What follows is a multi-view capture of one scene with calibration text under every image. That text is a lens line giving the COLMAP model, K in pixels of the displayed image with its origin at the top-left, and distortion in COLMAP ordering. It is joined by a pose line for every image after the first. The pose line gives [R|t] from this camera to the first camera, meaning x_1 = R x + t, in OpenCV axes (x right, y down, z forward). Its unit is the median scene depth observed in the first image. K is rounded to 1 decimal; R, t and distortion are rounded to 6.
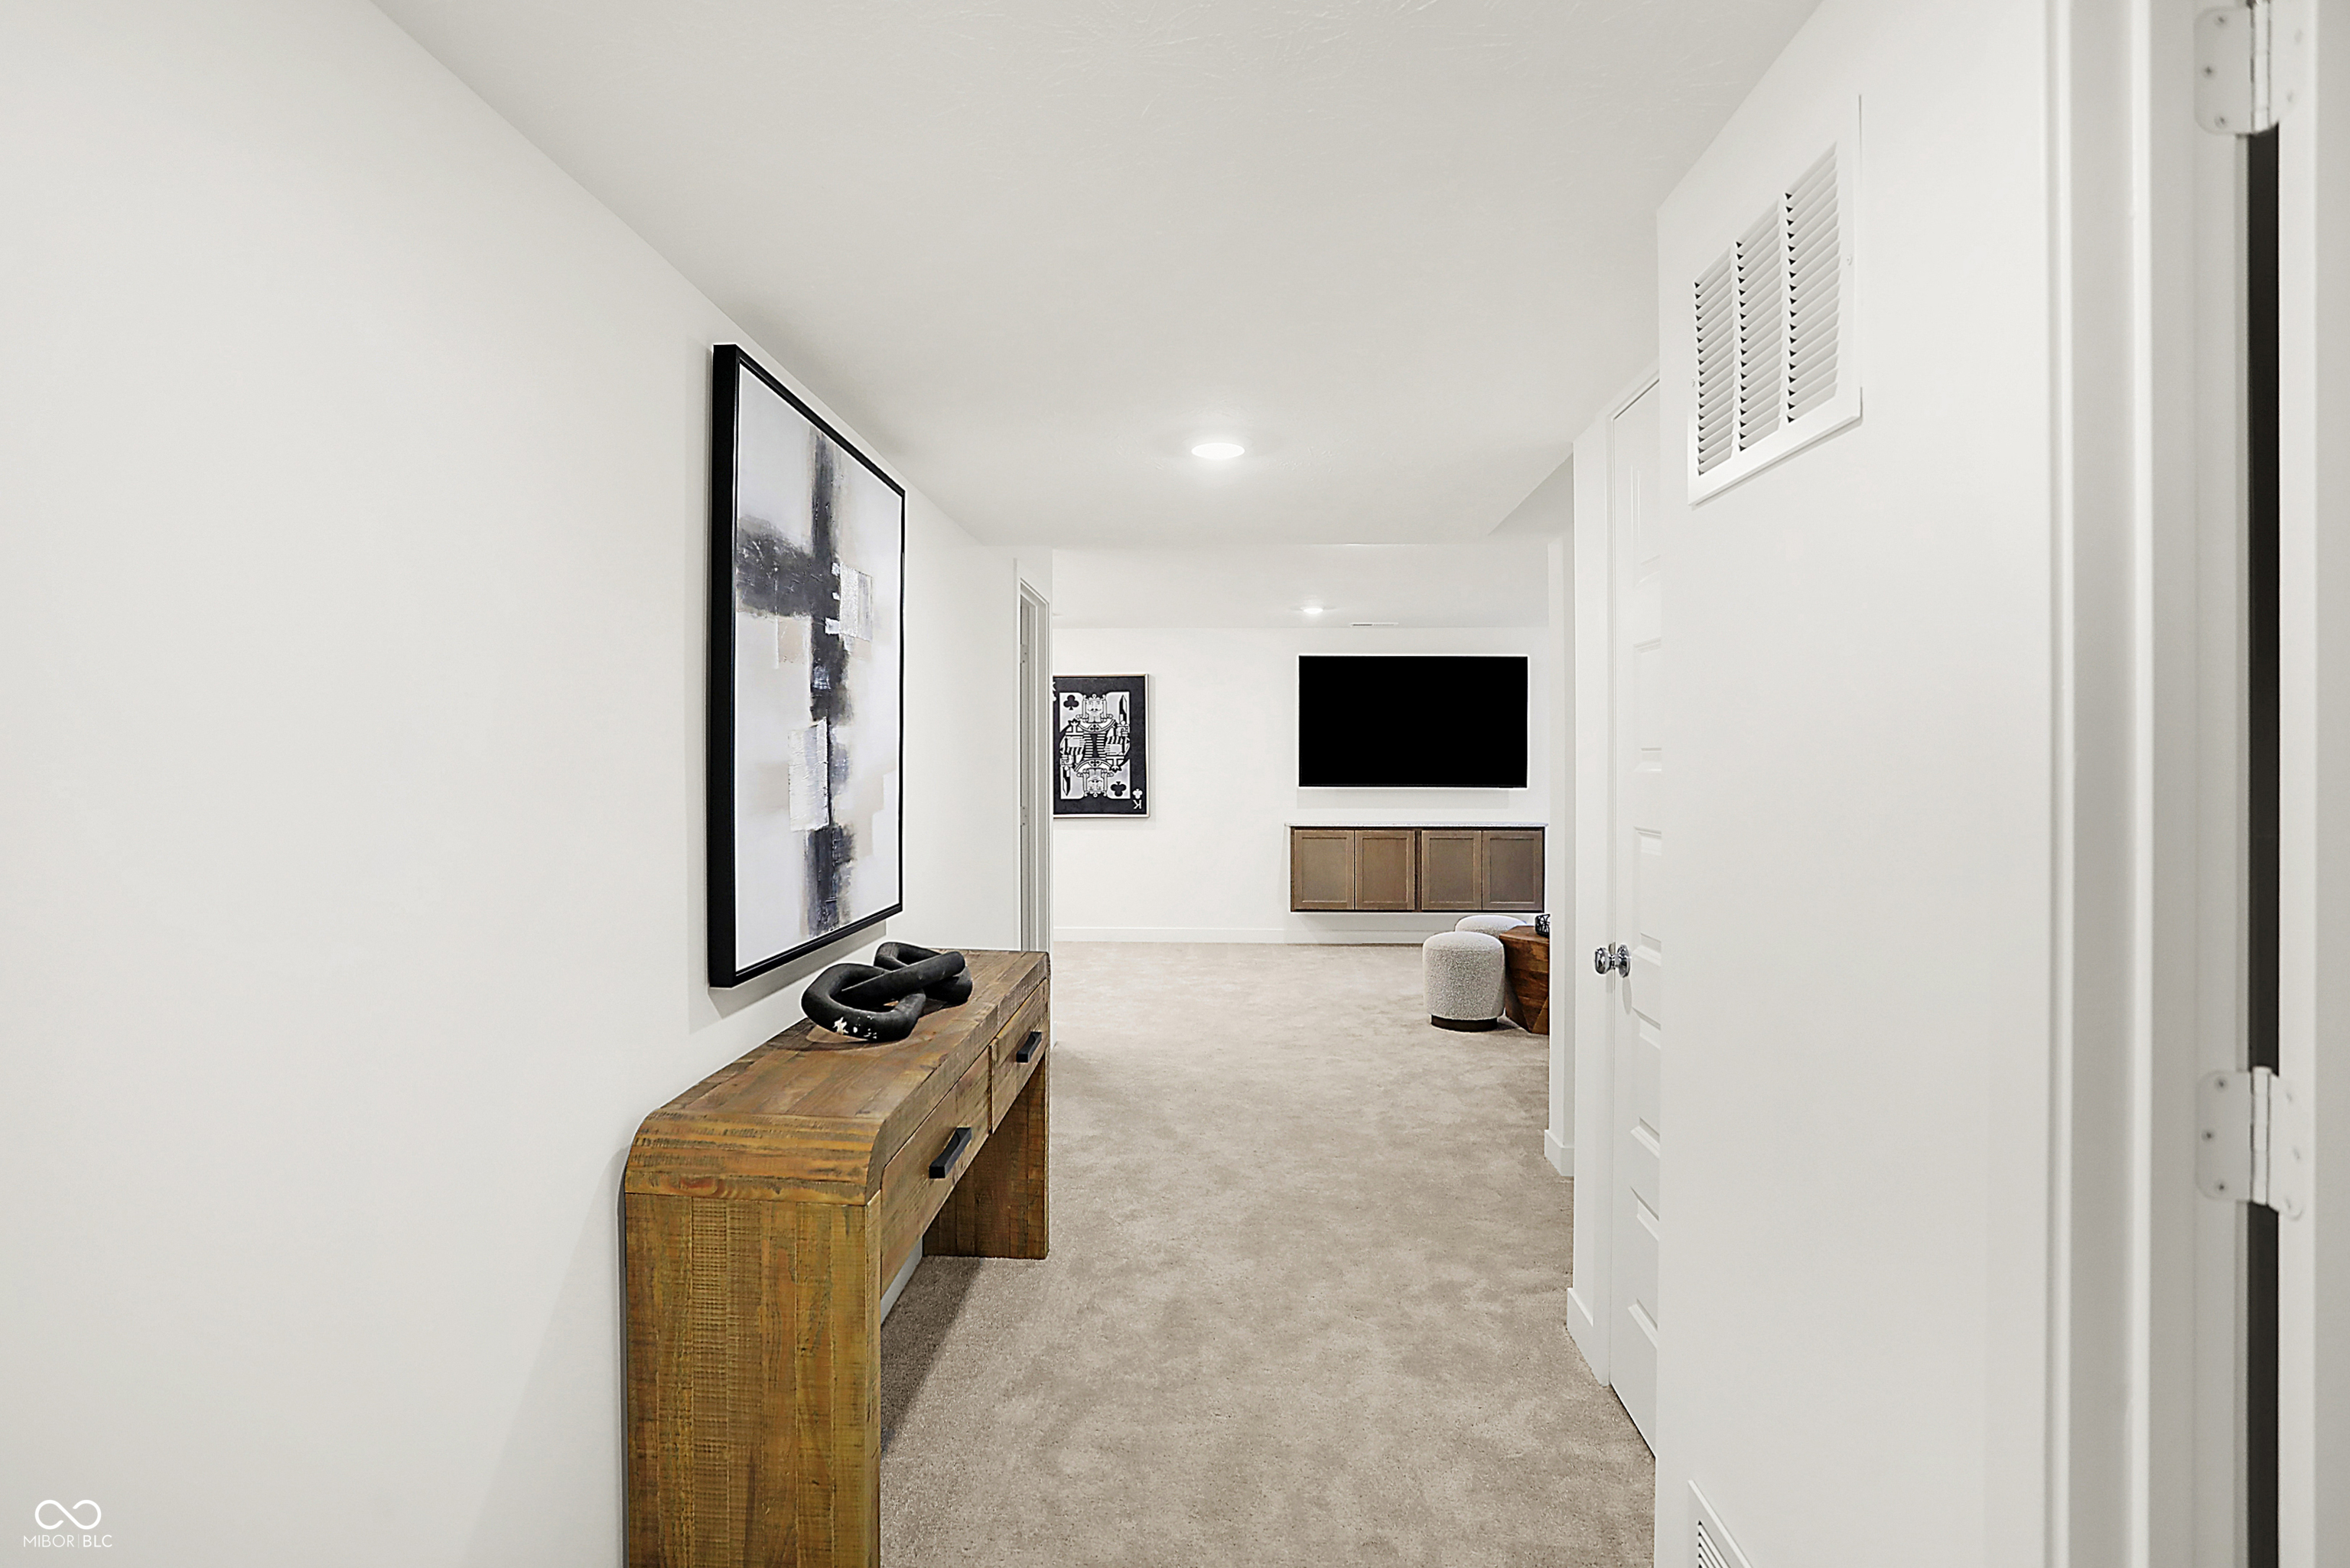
lens RADIAL K [[1188.2, 0, 1173.2], [0, 1188.2, 772.6], [0, 0, 1]] dist [-0.050627, 0.014453]
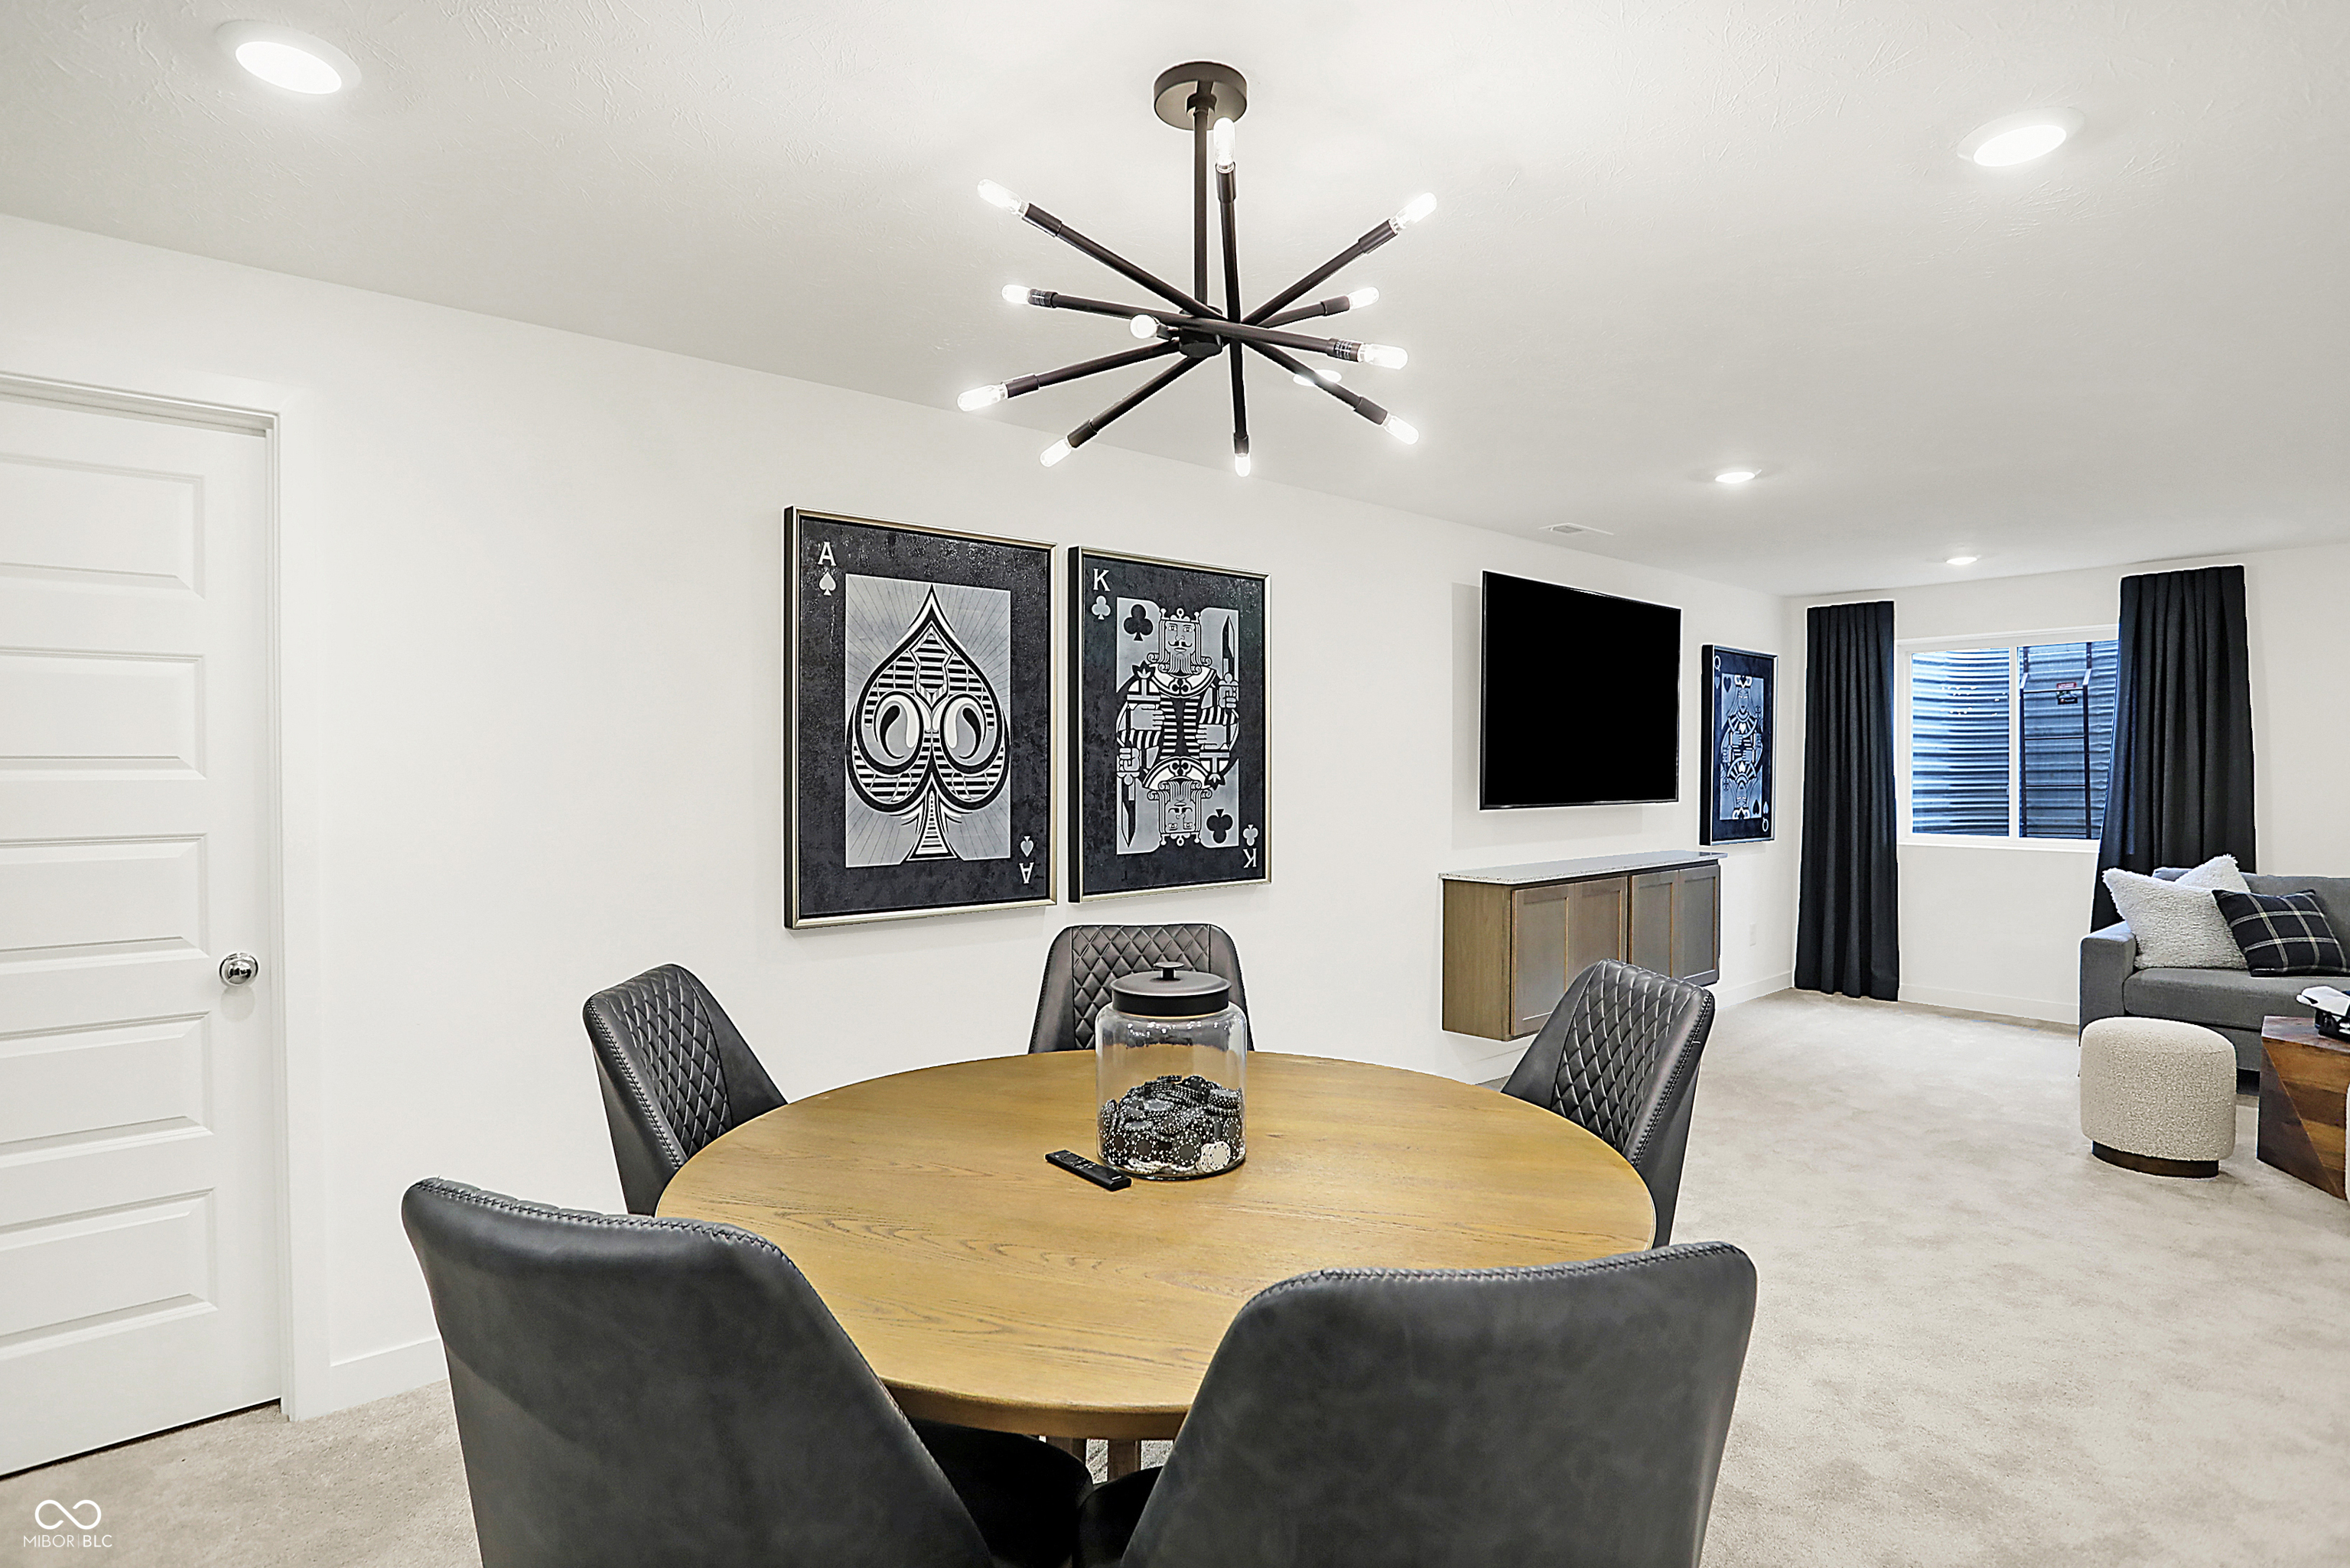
lens RADIAL K [[1188.2, 0, 1175.1], [0, 1188.2, 788.0], [0, 0, 1]] dist [-0.050627, 0.014453]
pose [[0.722655, -0.014957, 0.691048, -0.366253], [0.009466, 0.999886, 0.011743, -0.005743], [-0.691145, -0.001945, 0.722714, 0.690459]]
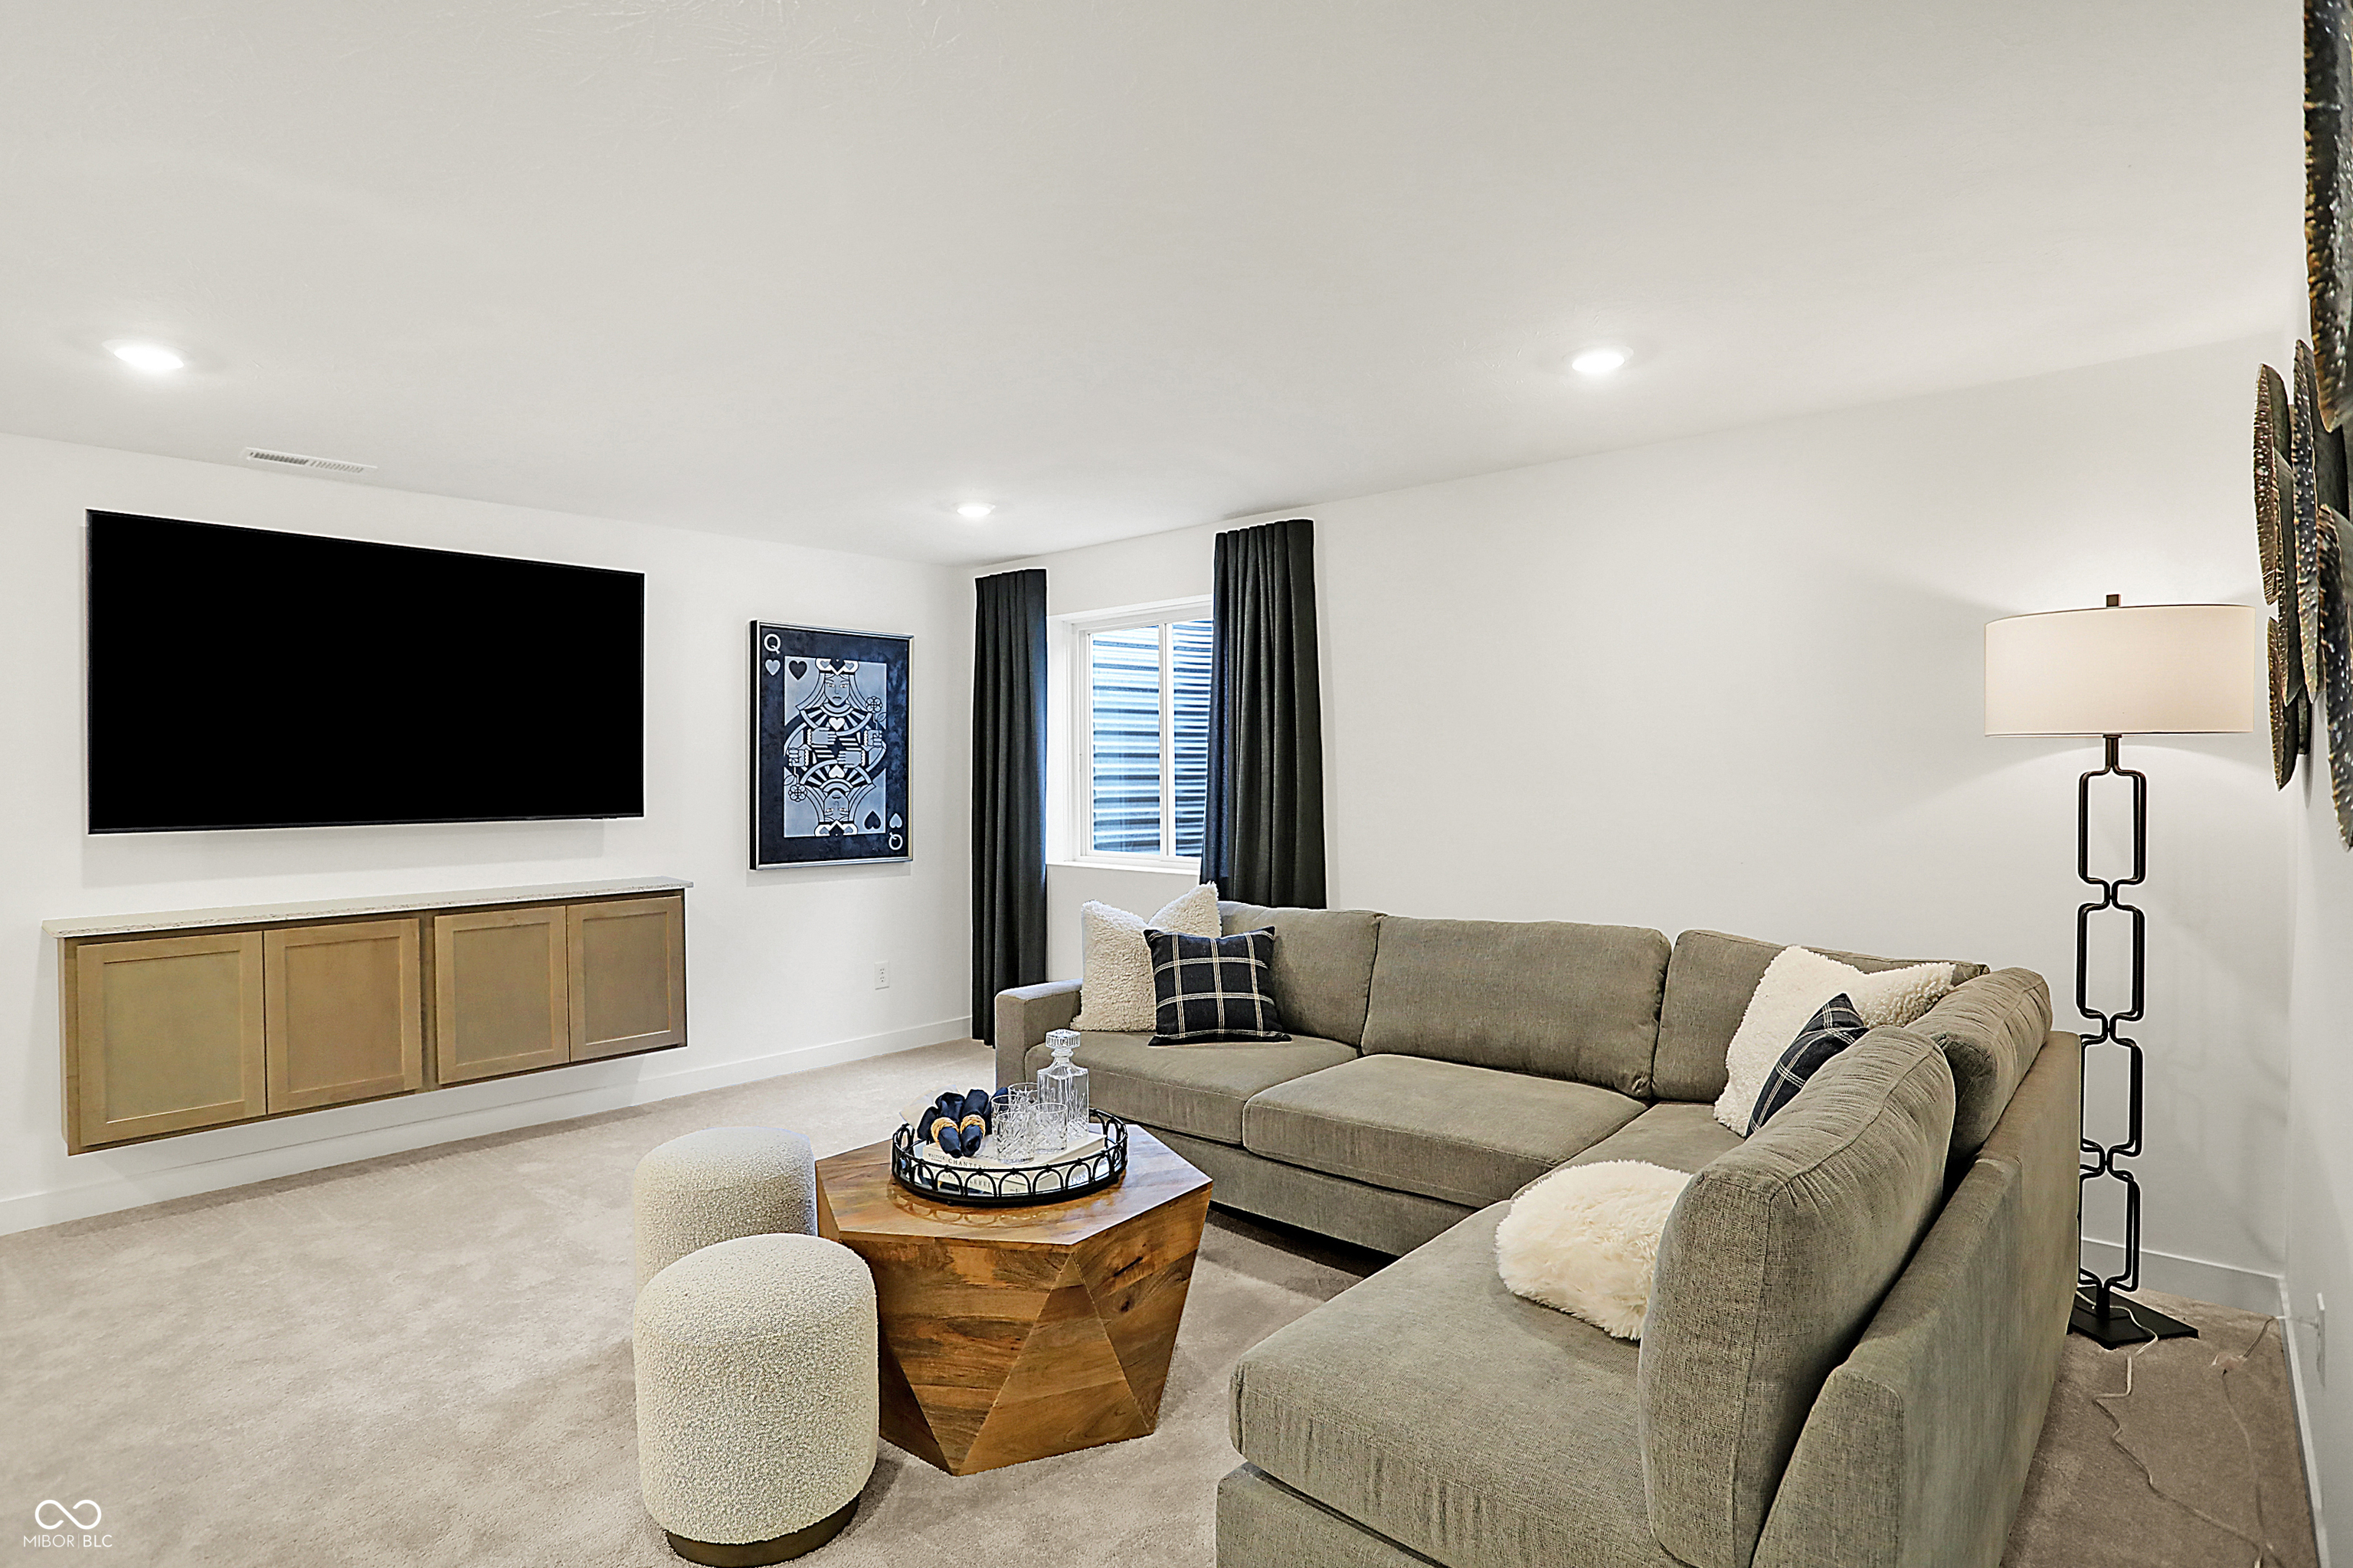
lens RADIAL K [[1189.8, 0, 1193.7], [0, 1189.8, 781.6], [0, 0, 1]] dist [-0.050627, 0.014453]
pose [[0.633300, -0.011932, 0.773815, 0.042269], [0.014658, 0.999887, 0.003422, -0.001299], [-0.773768, 0.009176, 0.633403, 0.456846]]
